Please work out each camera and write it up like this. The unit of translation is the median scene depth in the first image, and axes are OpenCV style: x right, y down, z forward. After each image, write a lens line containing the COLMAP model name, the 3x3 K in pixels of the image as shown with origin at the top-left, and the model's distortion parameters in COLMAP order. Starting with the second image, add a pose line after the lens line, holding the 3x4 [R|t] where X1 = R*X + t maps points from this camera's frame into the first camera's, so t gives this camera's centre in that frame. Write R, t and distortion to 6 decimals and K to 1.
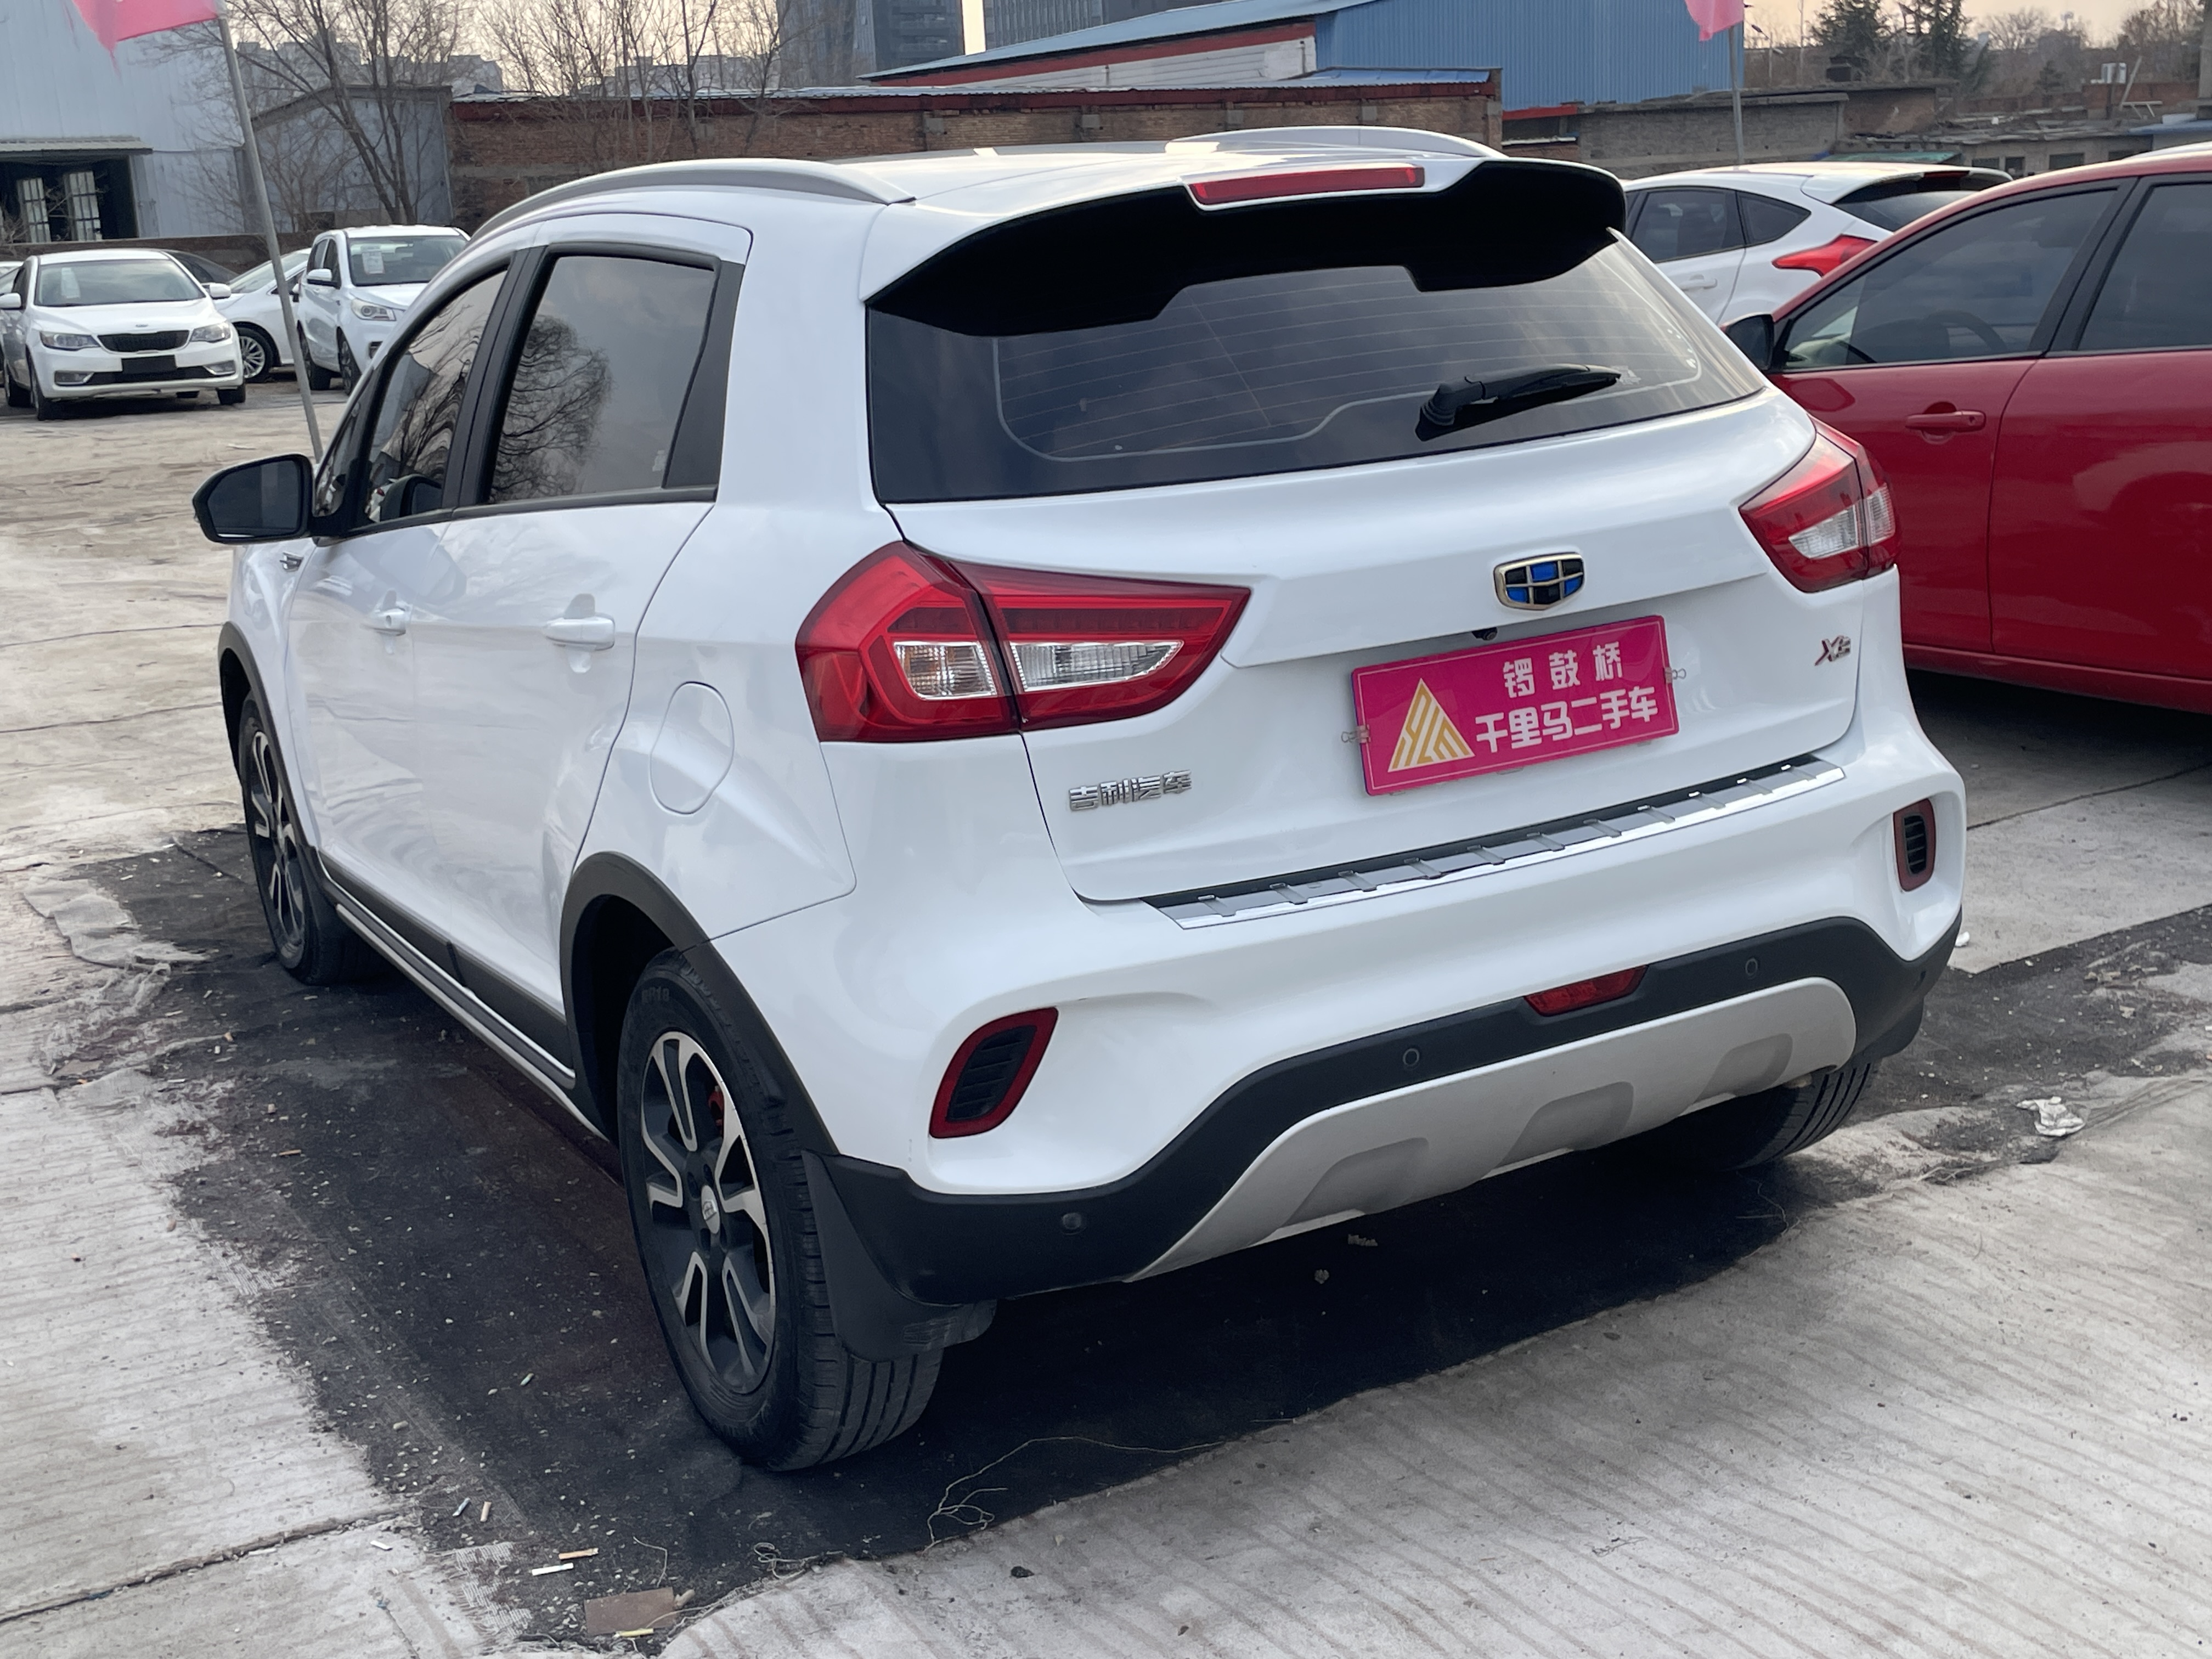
lens RADIAL K [[2486.6, 0, 1106.0], [0, 2486.6, 829.5], [0, 0, 1]] dist [0.015170, 0.302404]
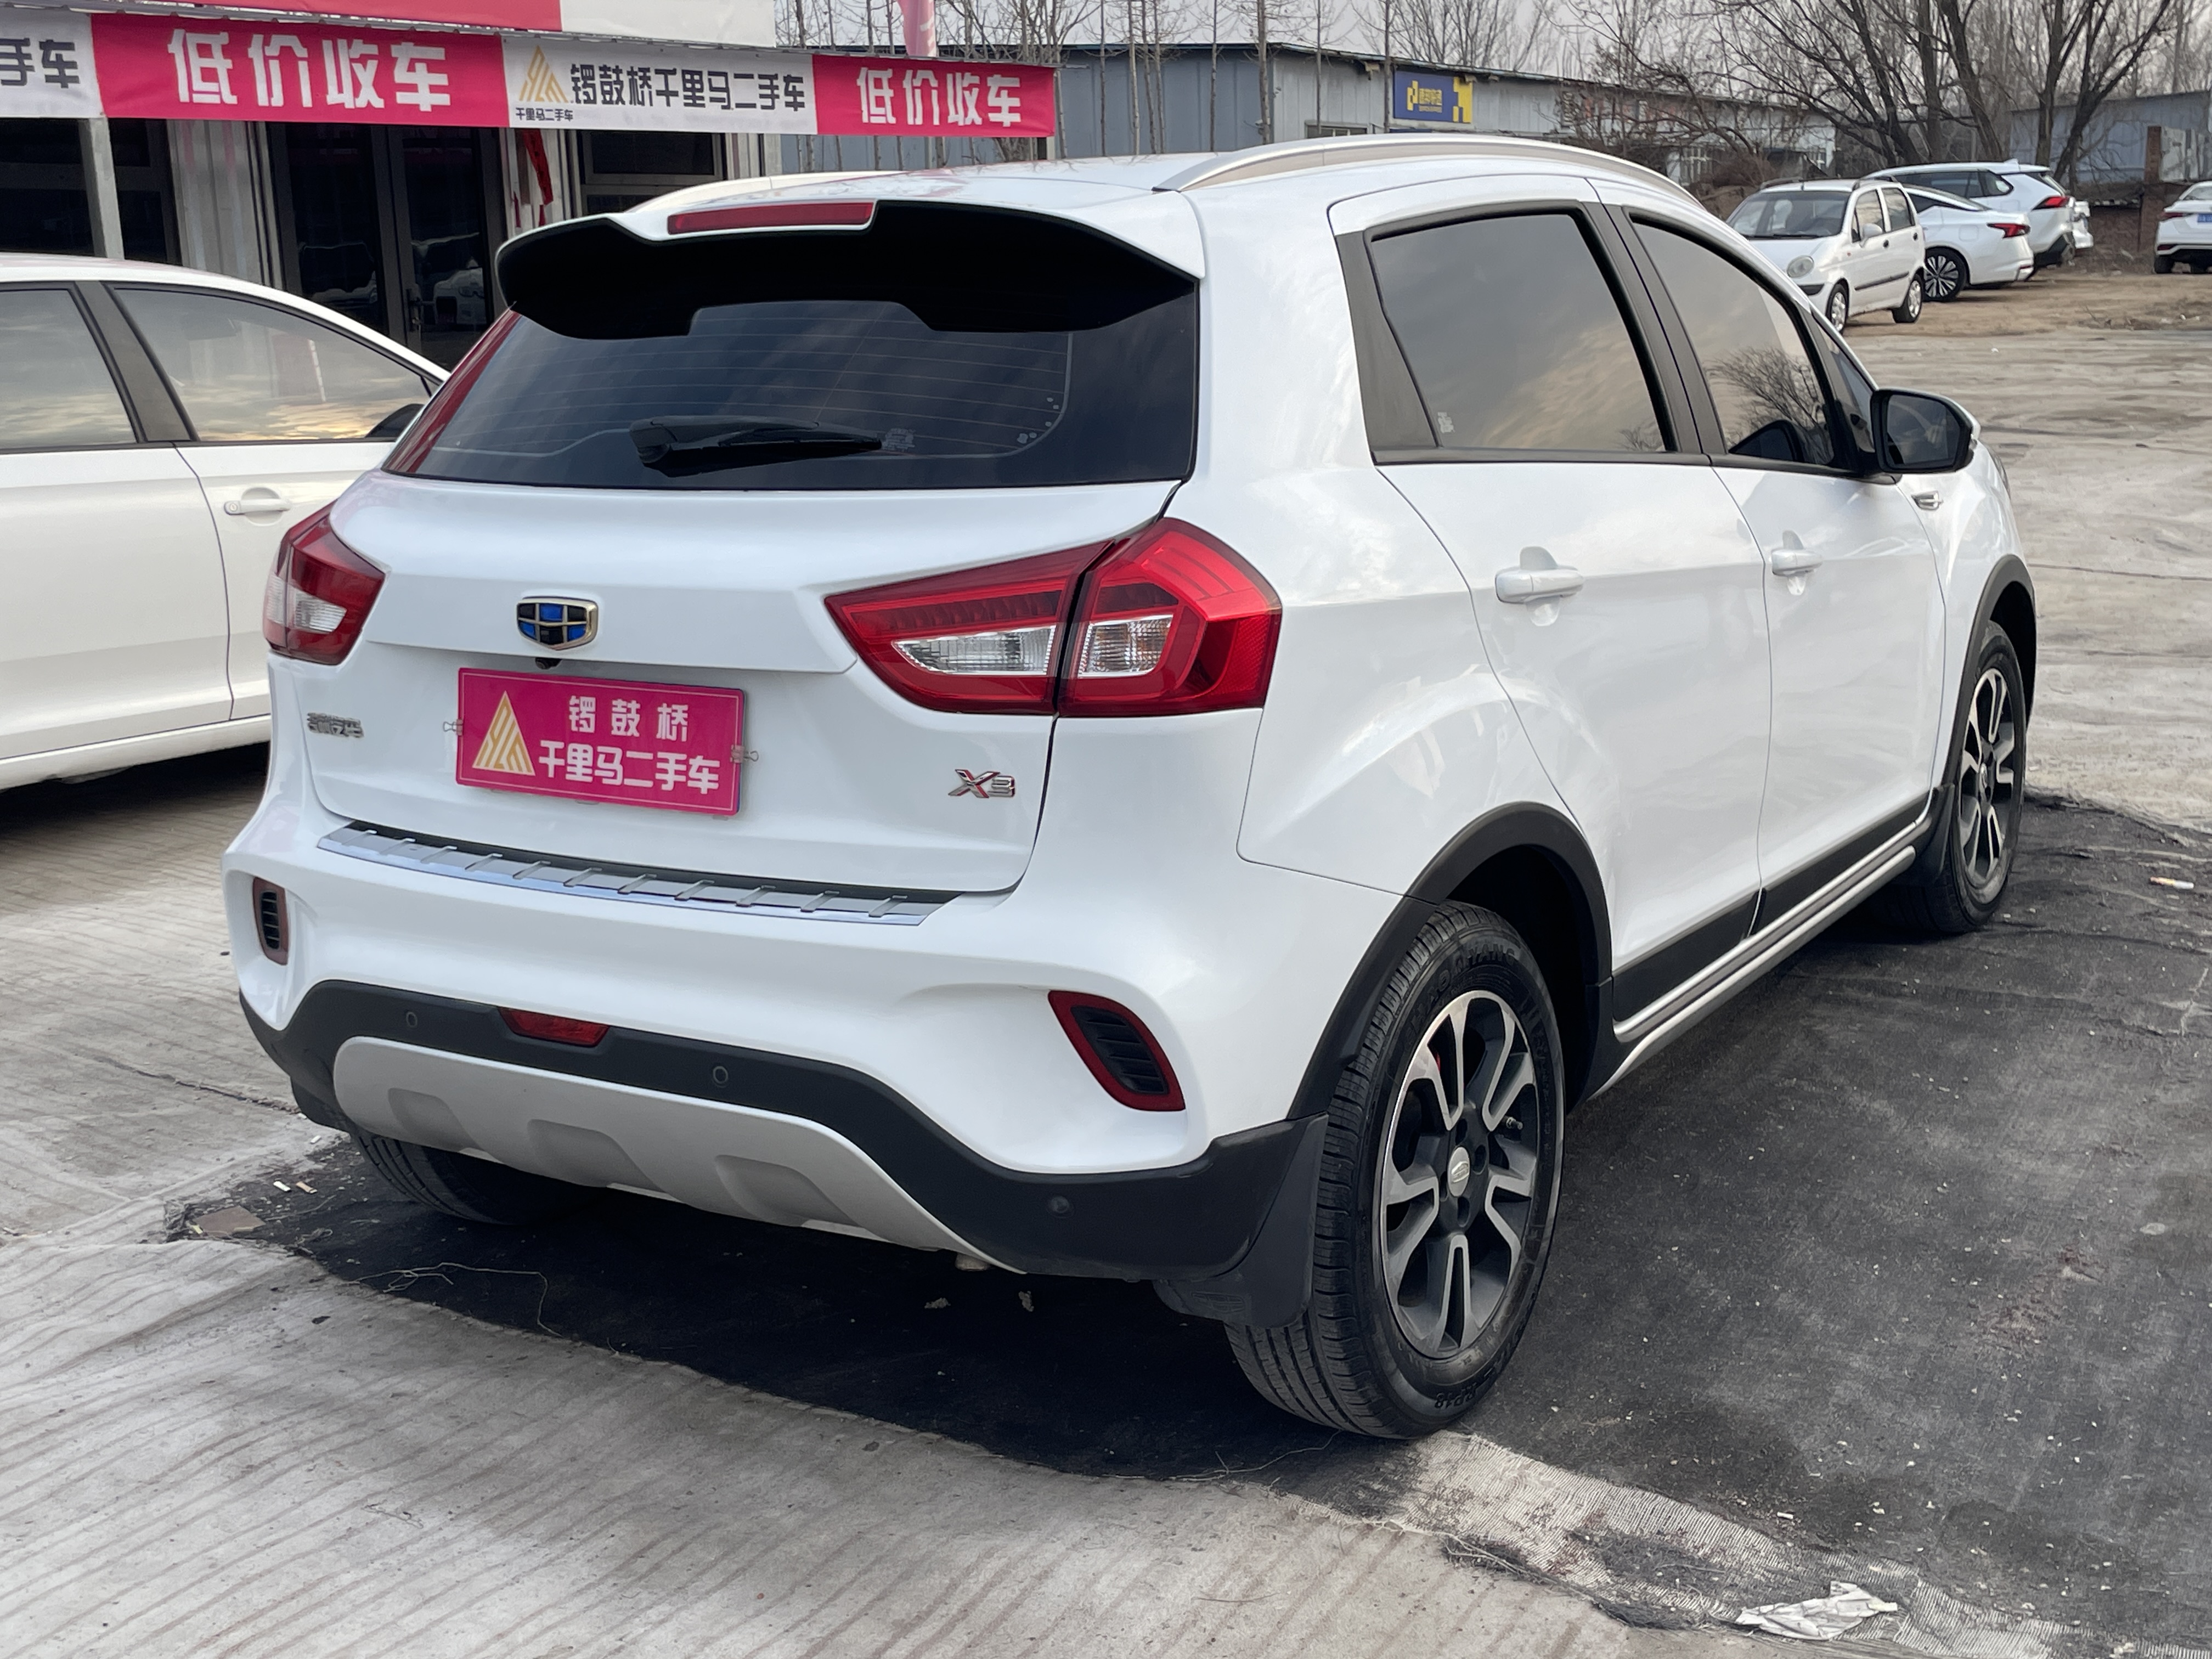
lens RADIAL K [[2422.0, 0, 1106.0], [0, 2422.0, 829.5], [0, 0, 1]] dist [0.050257, -0.005160]
pose [[0.477610, 0.246537, -0.843272, 1.117746], [-0.209215, 0.964125, 0.163375, -0.222291], [0.853298, 0.098396, 0.512055, 0.674230]]
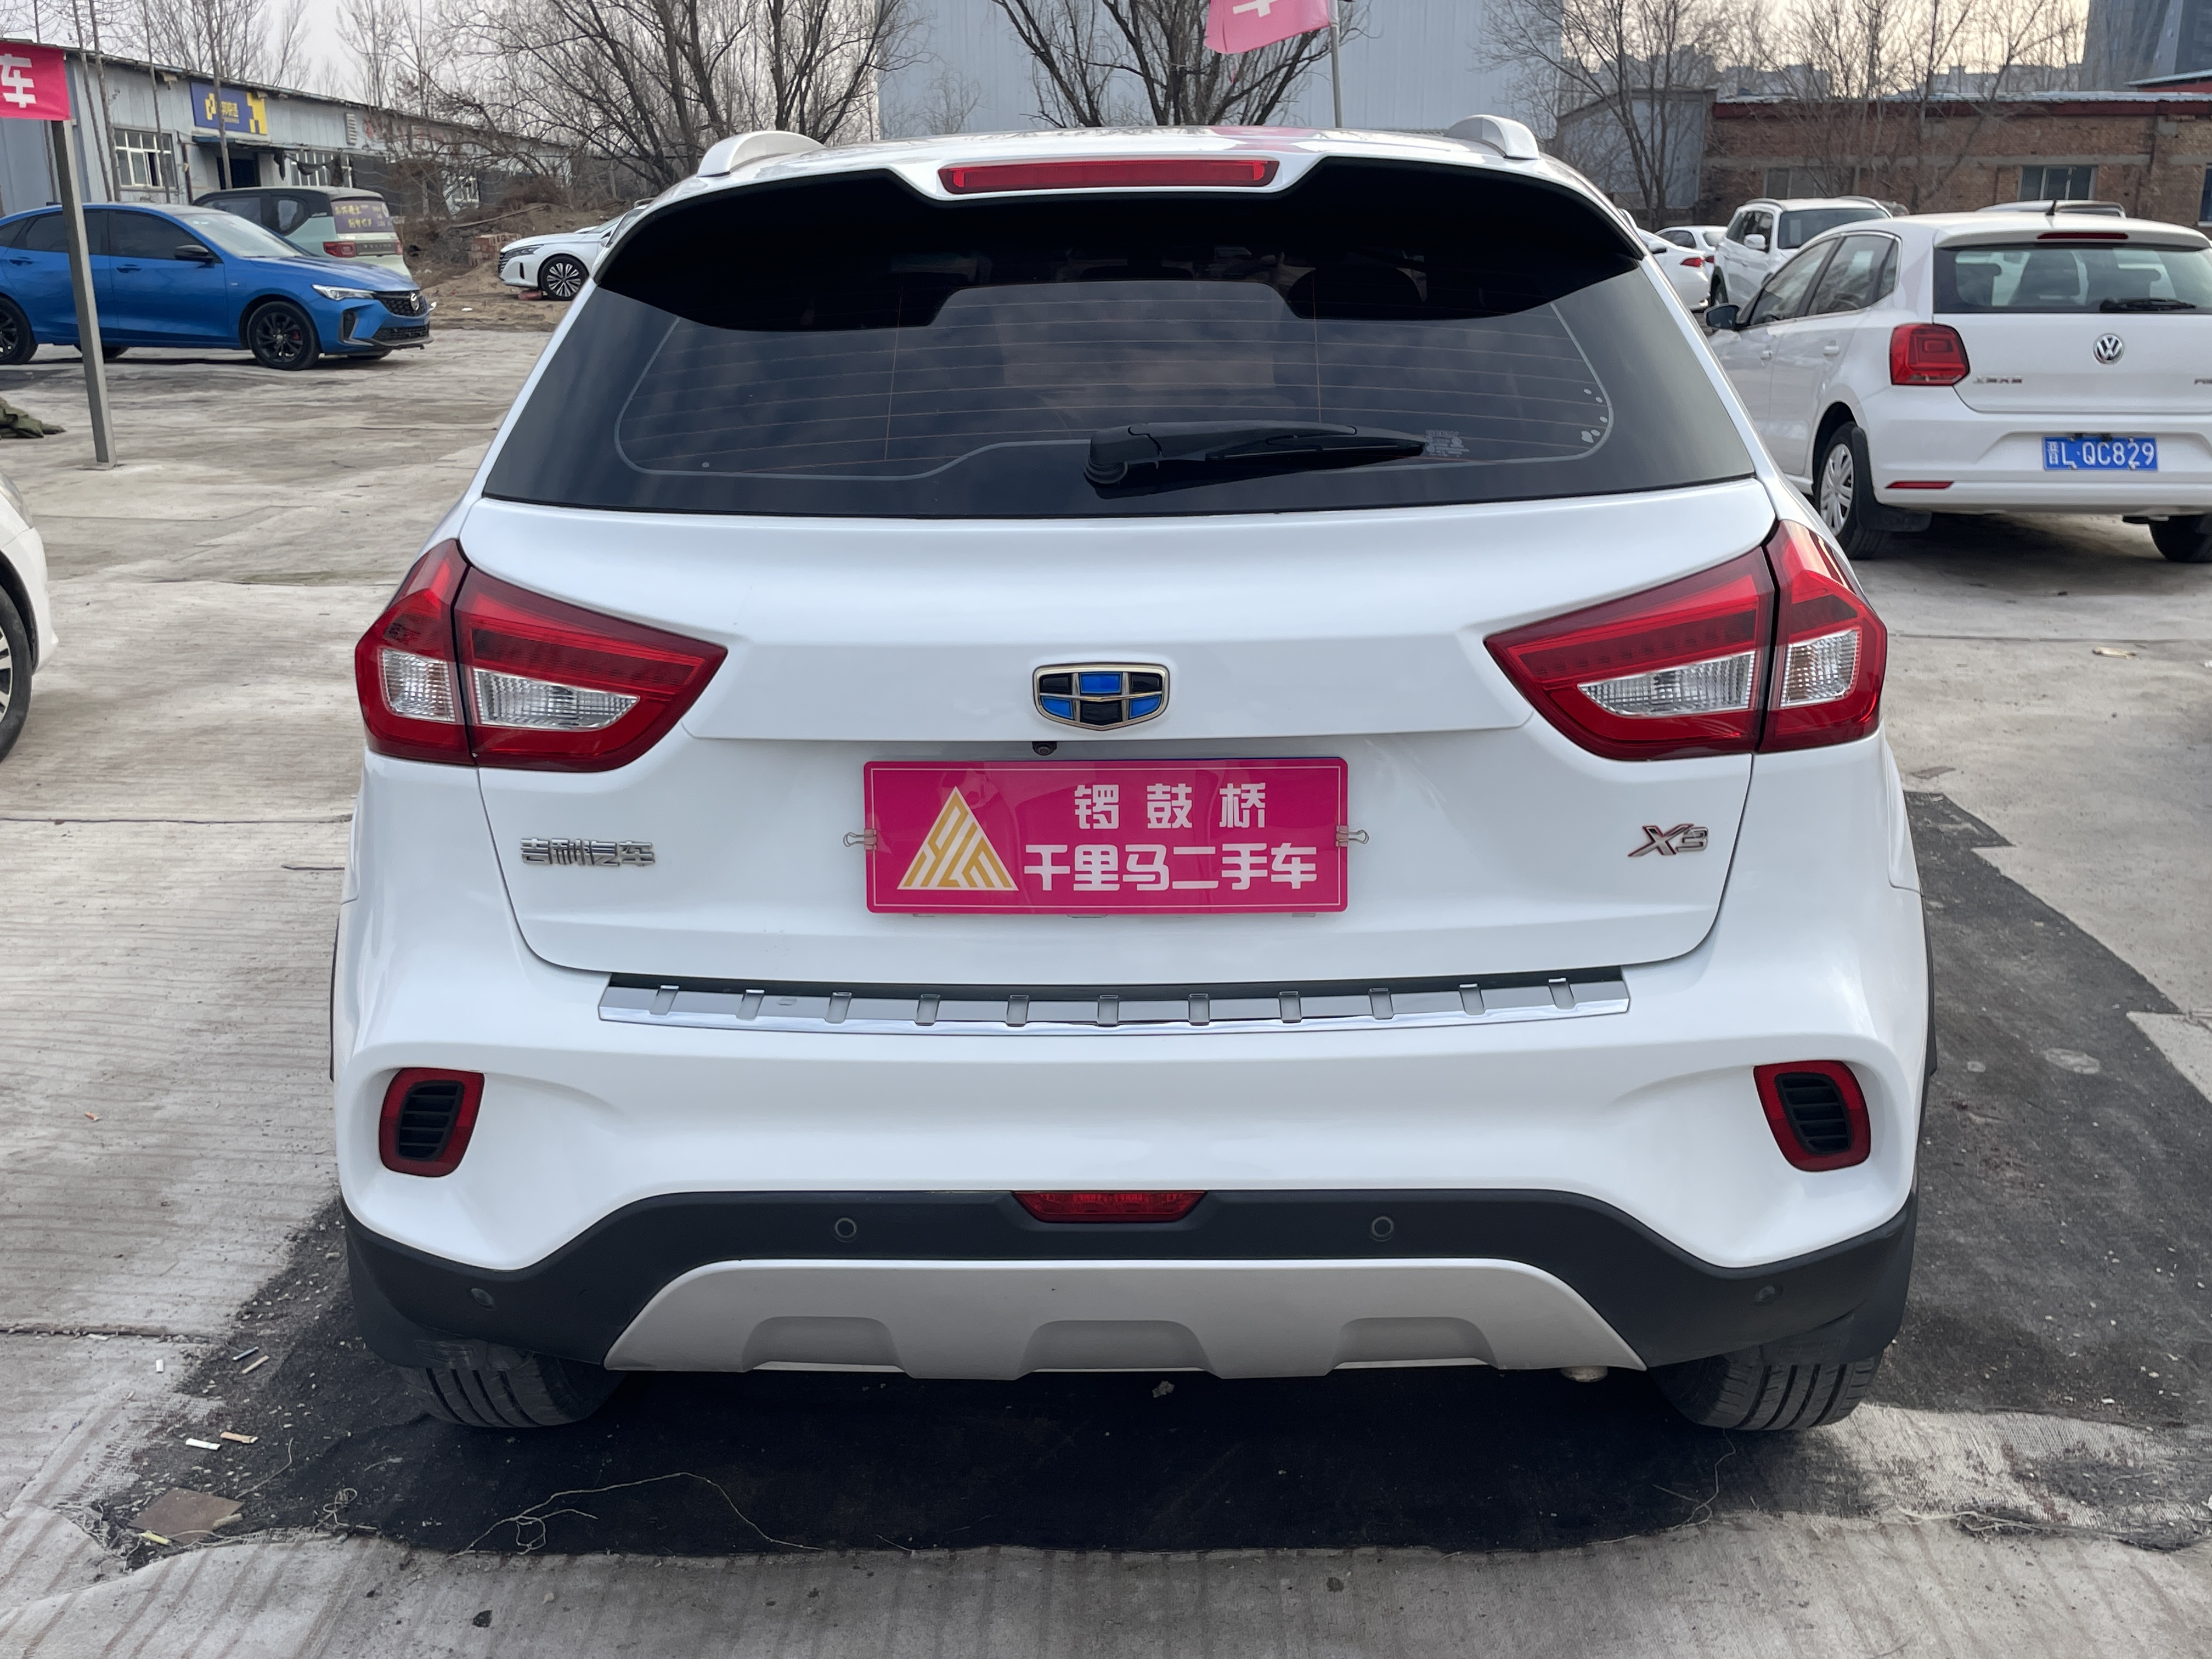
lens RADIAL K [[1985.7, 0, 1106.0], [0, 1985.7, 829.5], [0, 0, 1]] dist [0.088009, -0.114064]
pose [[0.853951, 0.196472, -0.481836, 0.478716], [-0.165221, 0.980439, 0.106961, -0.122554], [0.493426, -0.011730, 0.869709, 0.438131]]
